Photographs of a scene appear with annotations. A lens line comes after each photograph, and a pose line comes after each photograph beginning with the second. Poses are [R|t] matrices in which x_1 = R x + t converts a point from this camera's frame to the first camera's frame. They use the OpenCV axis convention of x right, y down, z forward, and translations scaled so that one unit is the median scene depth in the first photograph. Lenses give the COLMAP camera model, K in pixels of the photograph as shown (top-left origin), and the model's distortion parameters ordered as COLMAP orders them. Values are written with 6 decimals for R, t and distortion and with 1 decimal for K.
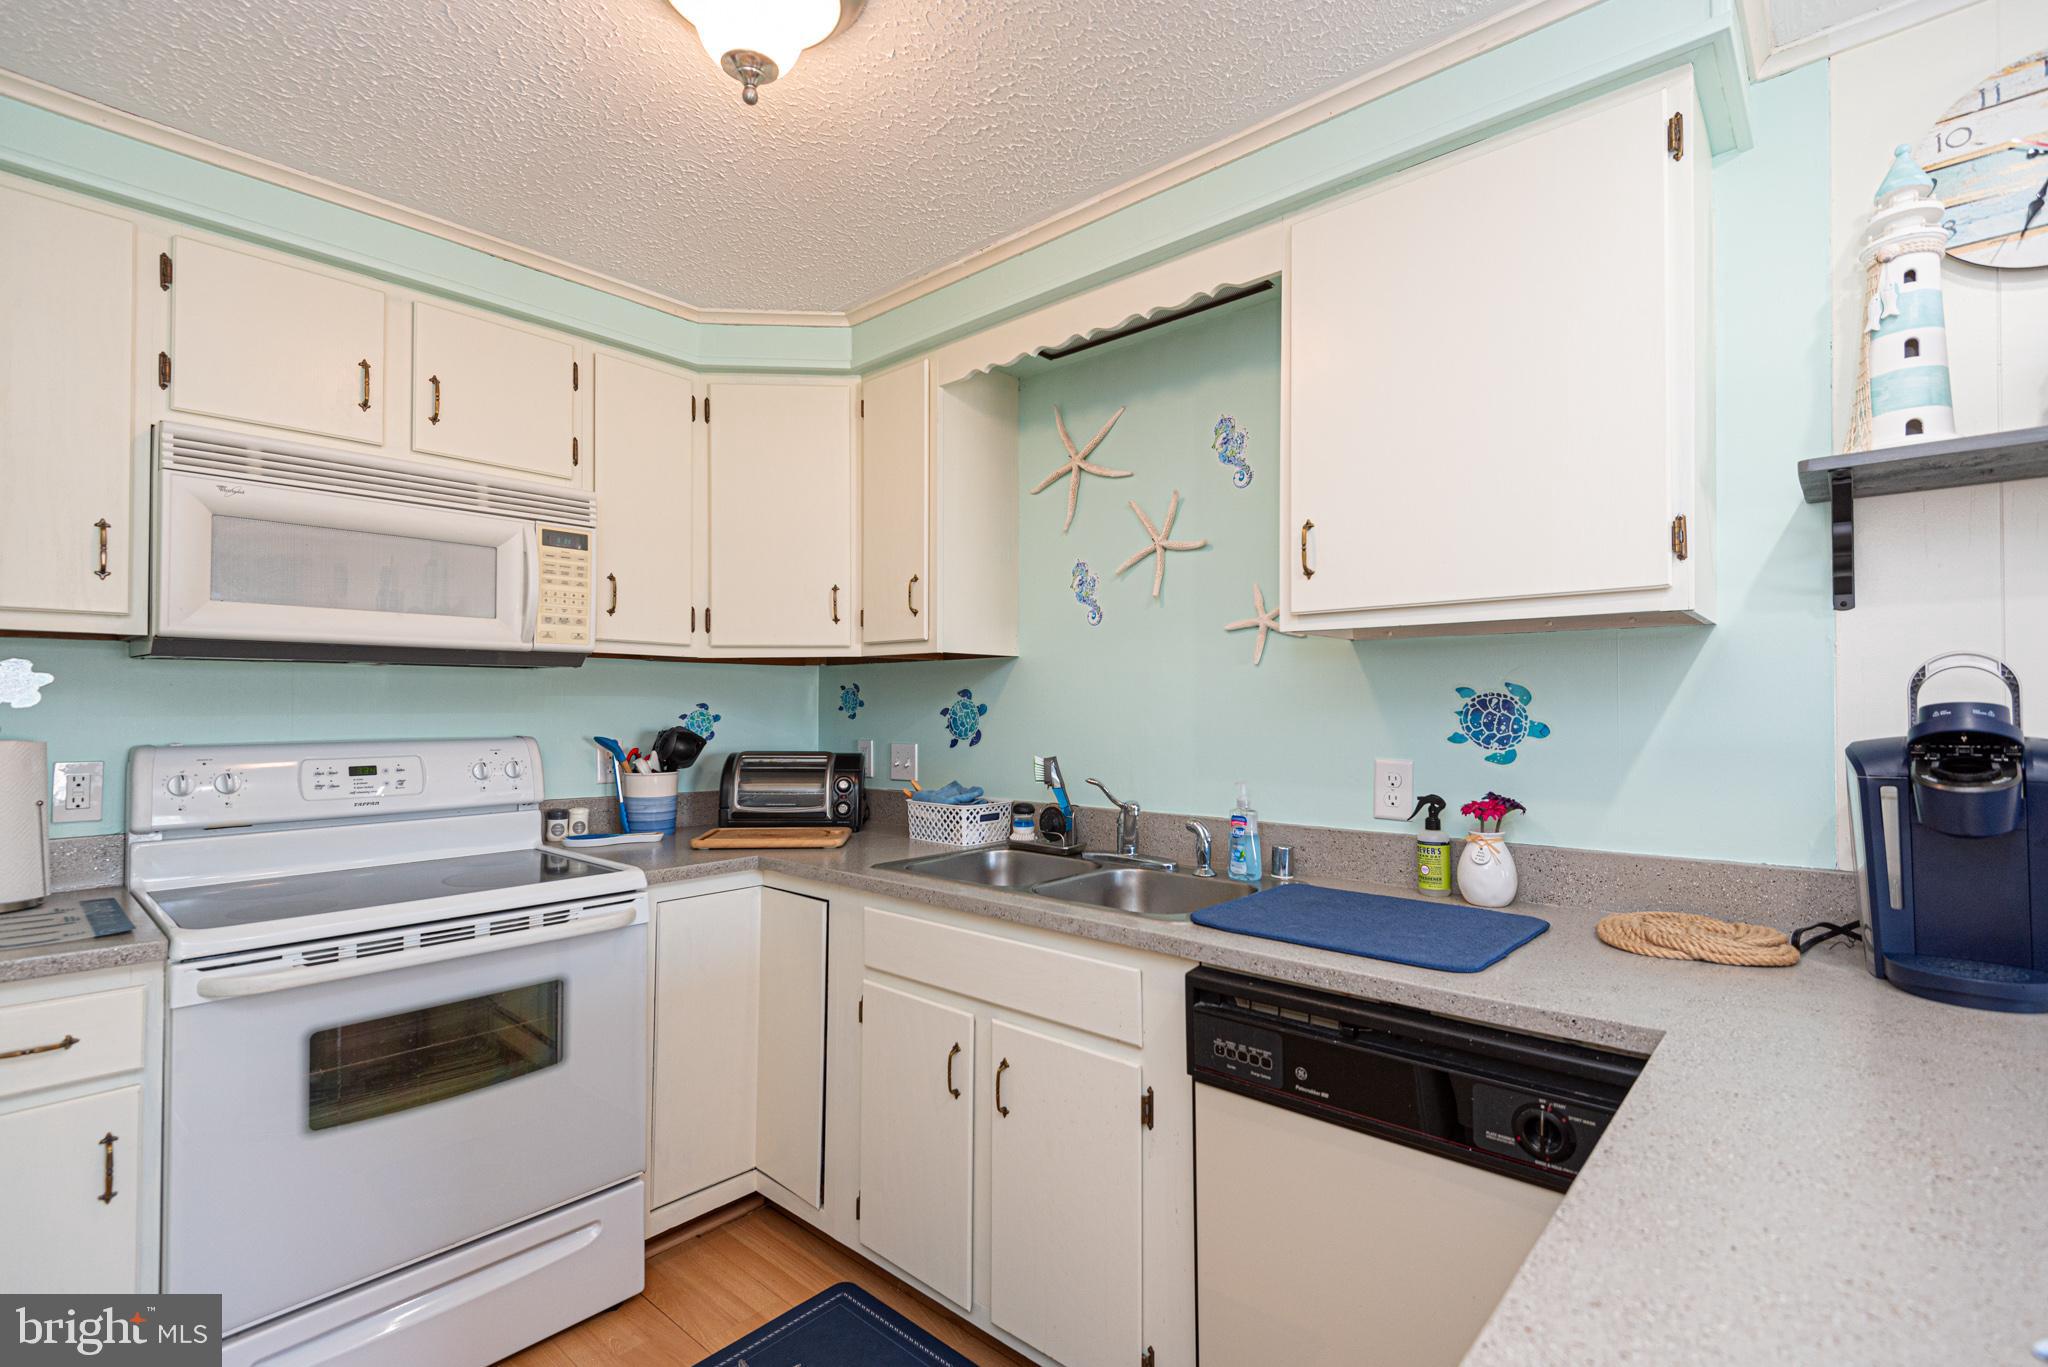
lens RADIAL K [[895.7, 0, 1024.0], [0, 895.7, 683.5], [0, 0, 1]] dist [0.012772, -0.011623]
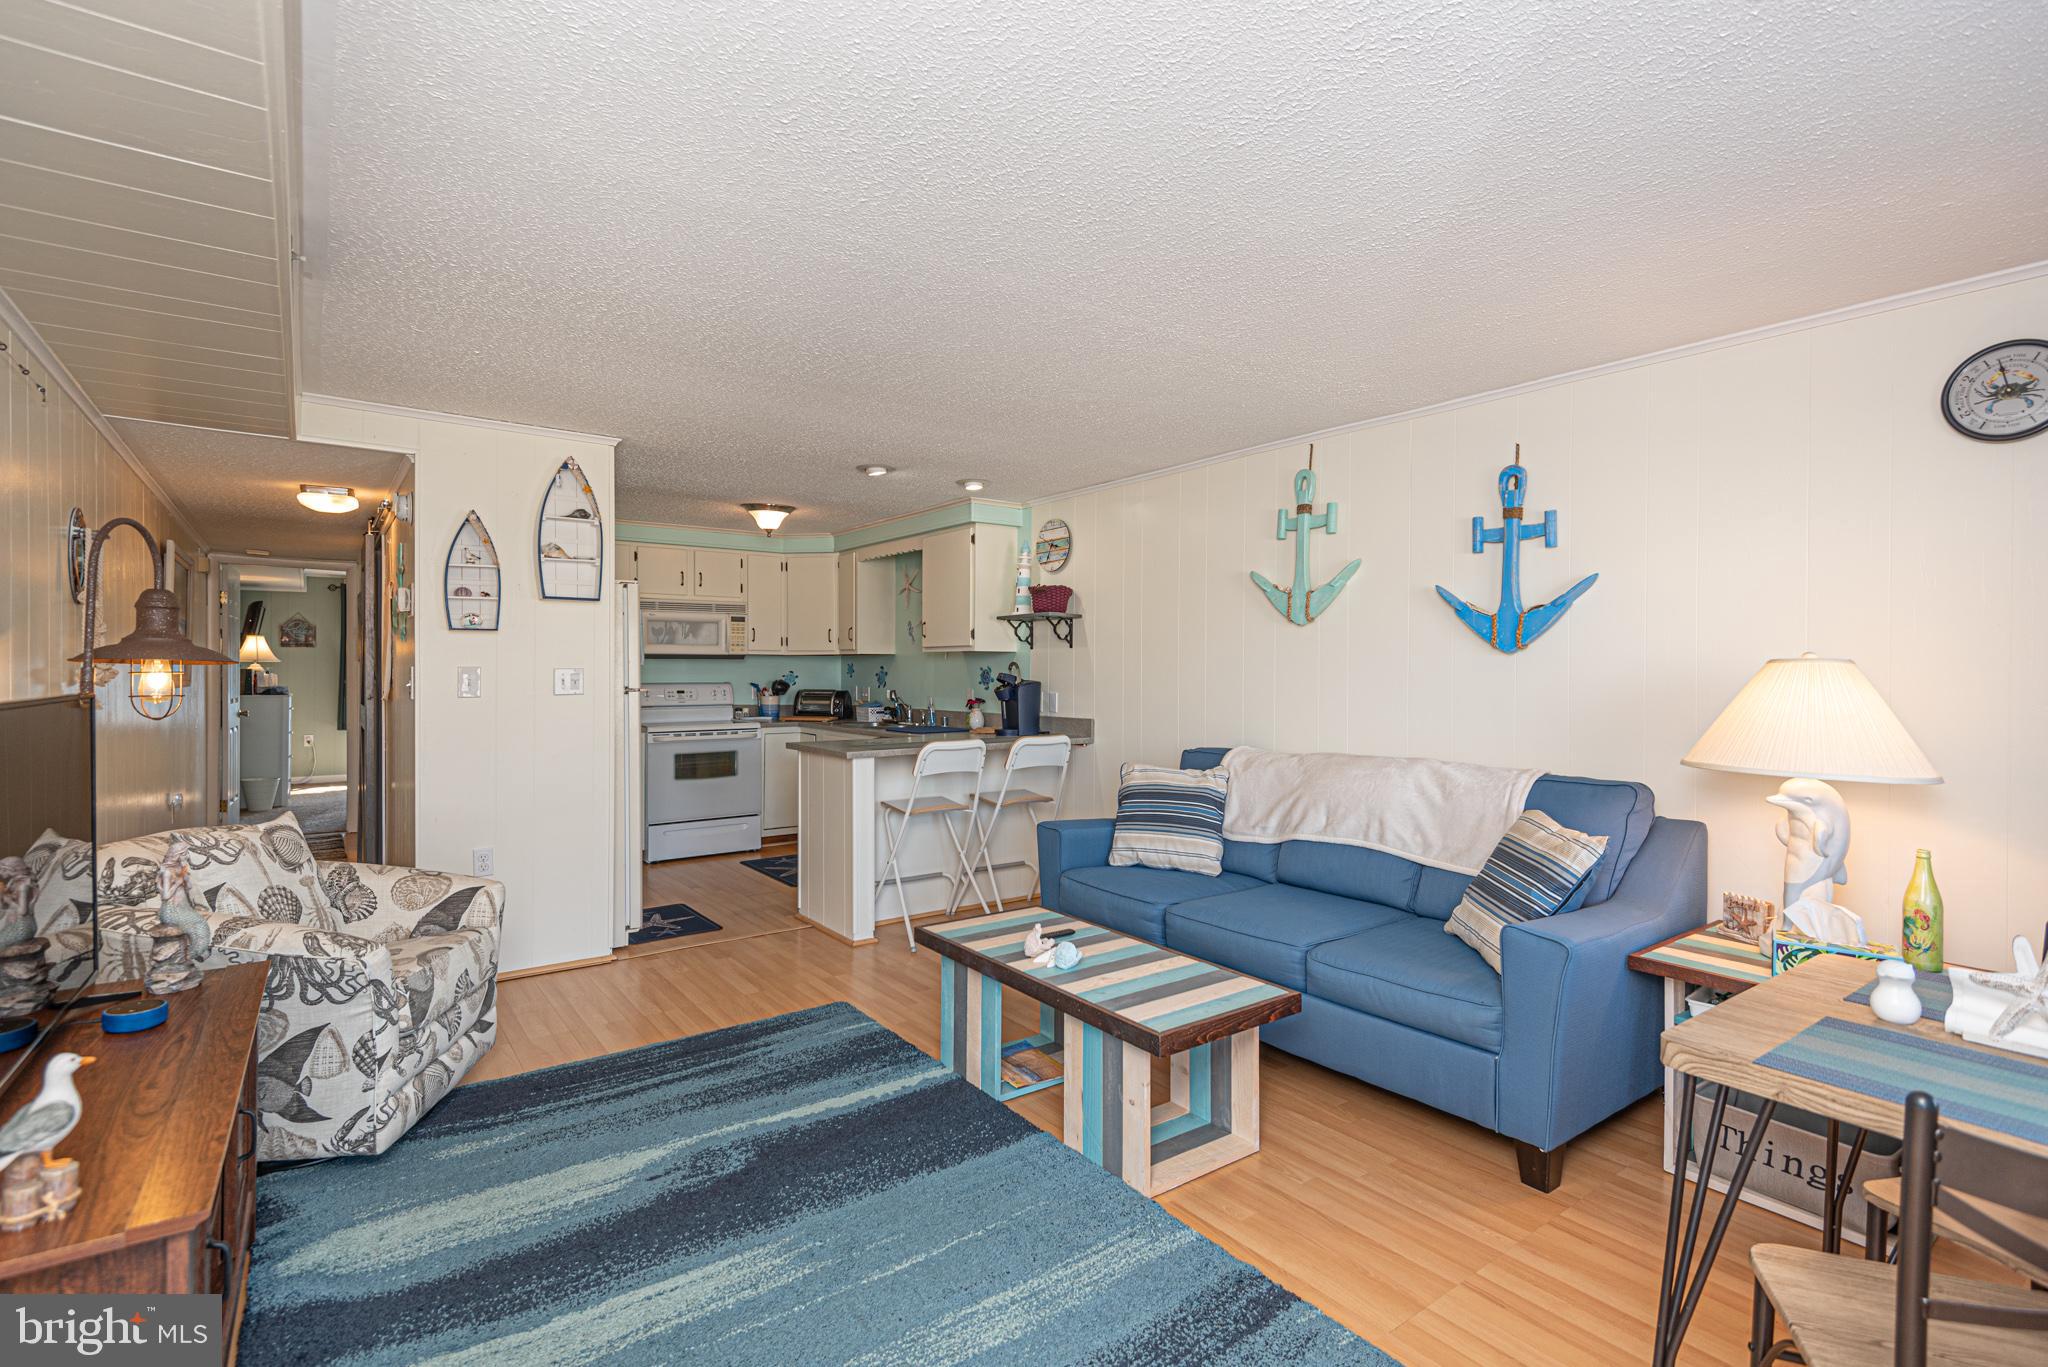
lens RADIAL K [[945.8, 0, 1019.3], [0, 945.8, 673.1], [0, 0, 1]] dist [0.042243, -0.023833]
pose [[0.971584, 0.012628, -0.236359, 1.251620], [-0.005219, 0.999476, 0.031945, -0.084733], [0.236638, -0.029804, 0.971141, -2.028288]]
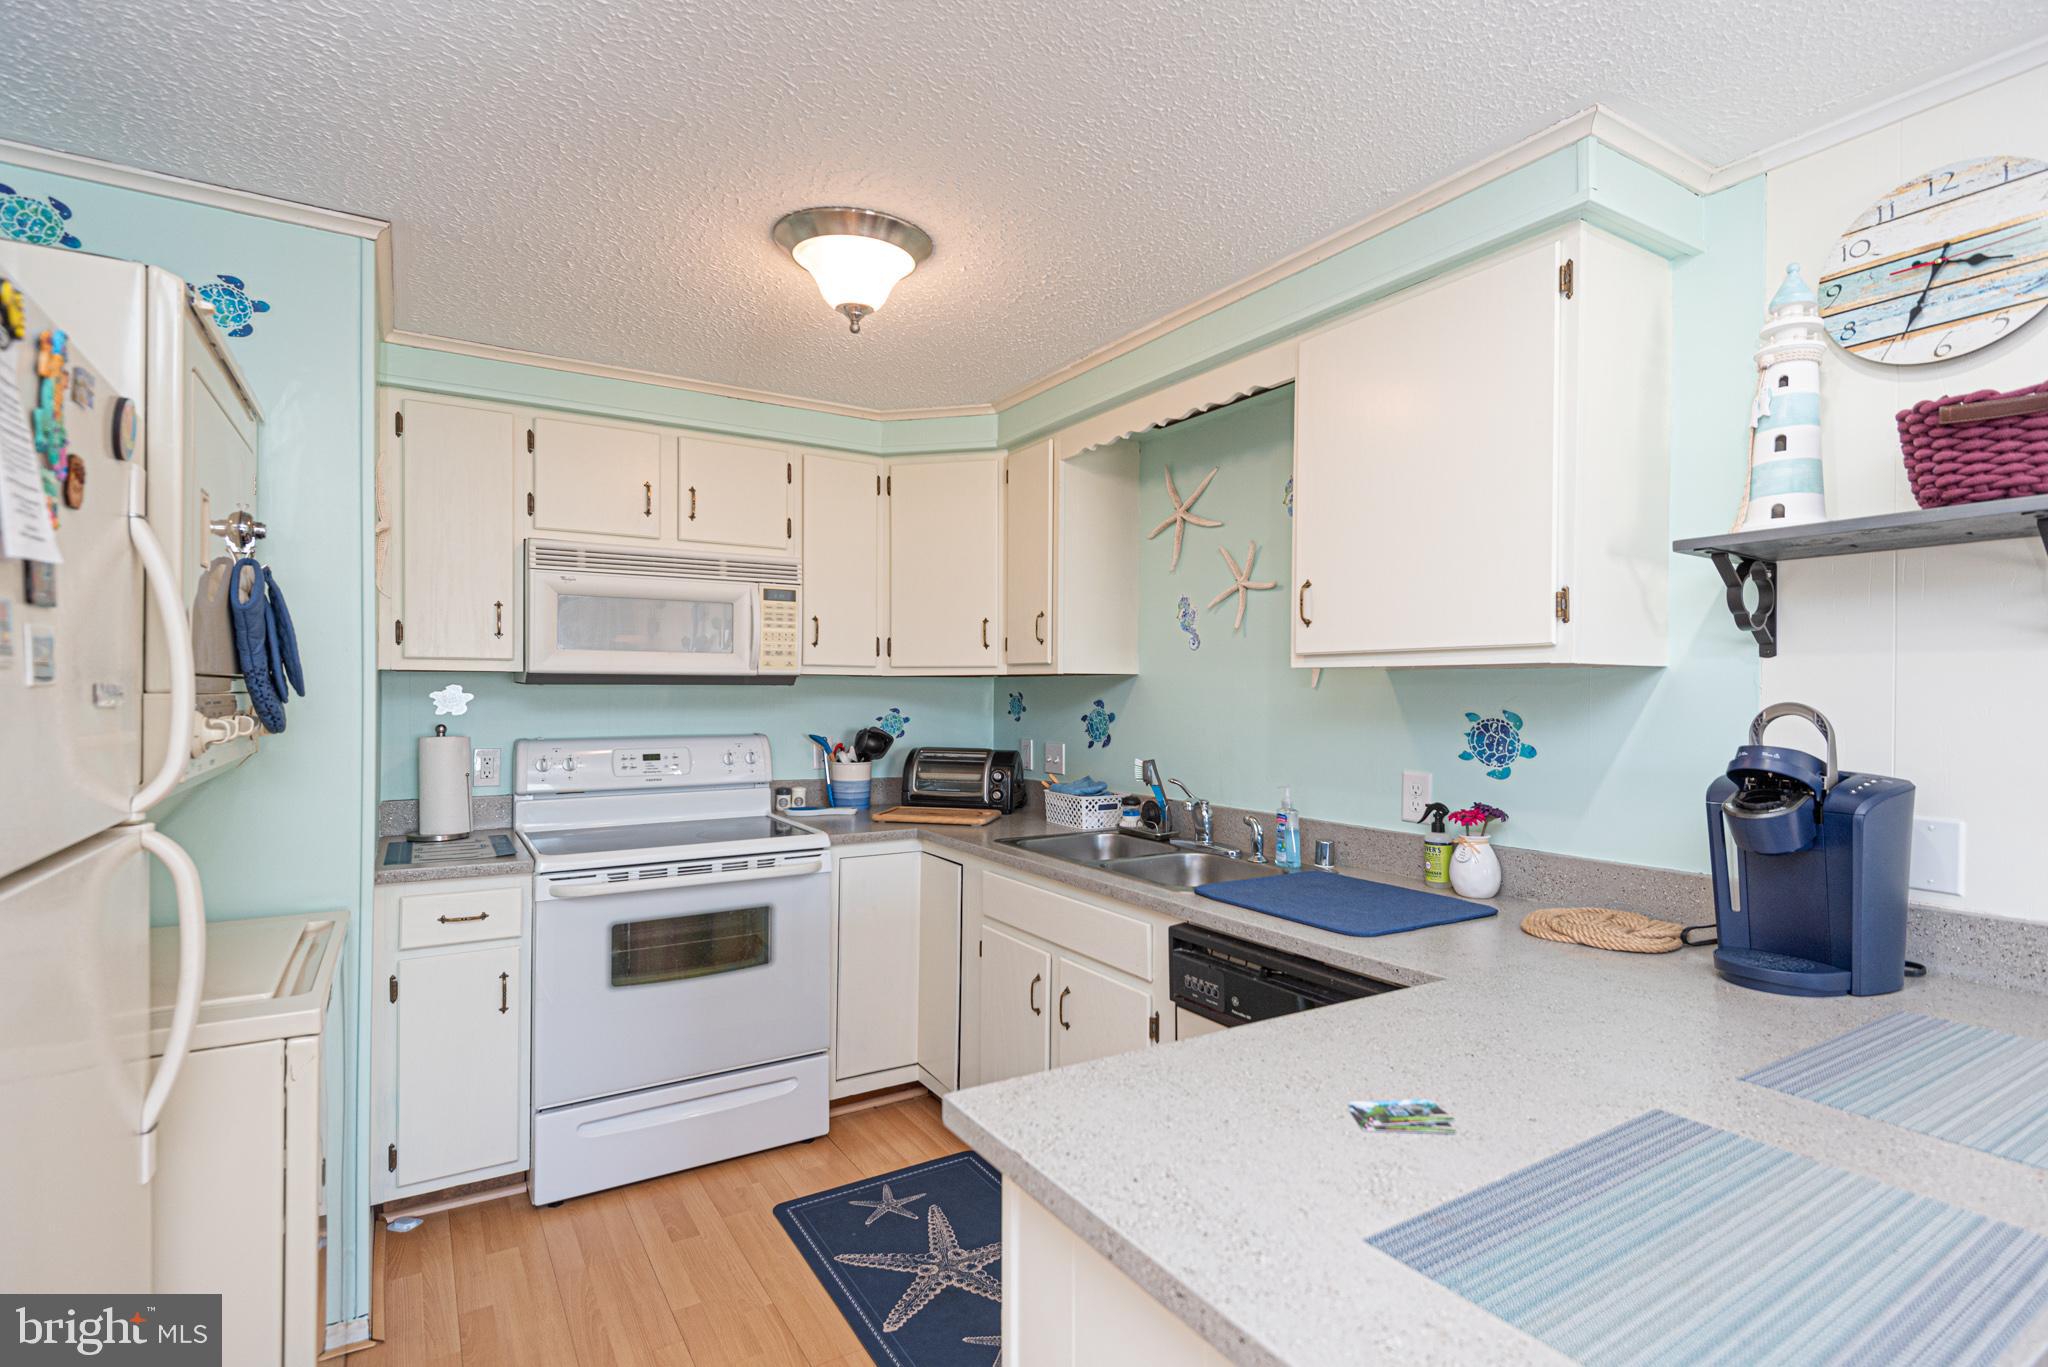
lens RADIAL K [[932.4, 0, 1119.8], [0, 932.4, 688.3], [0, 0, 1]] dist [0.001005, -0.000018]
pose [[0.977993, 0.014035, -0.208166, 0.308124], [-0.008918, 0.999635, 0.025498, -0.057864], [0.208448, -0.023080, 0.977761, -0.304967]]
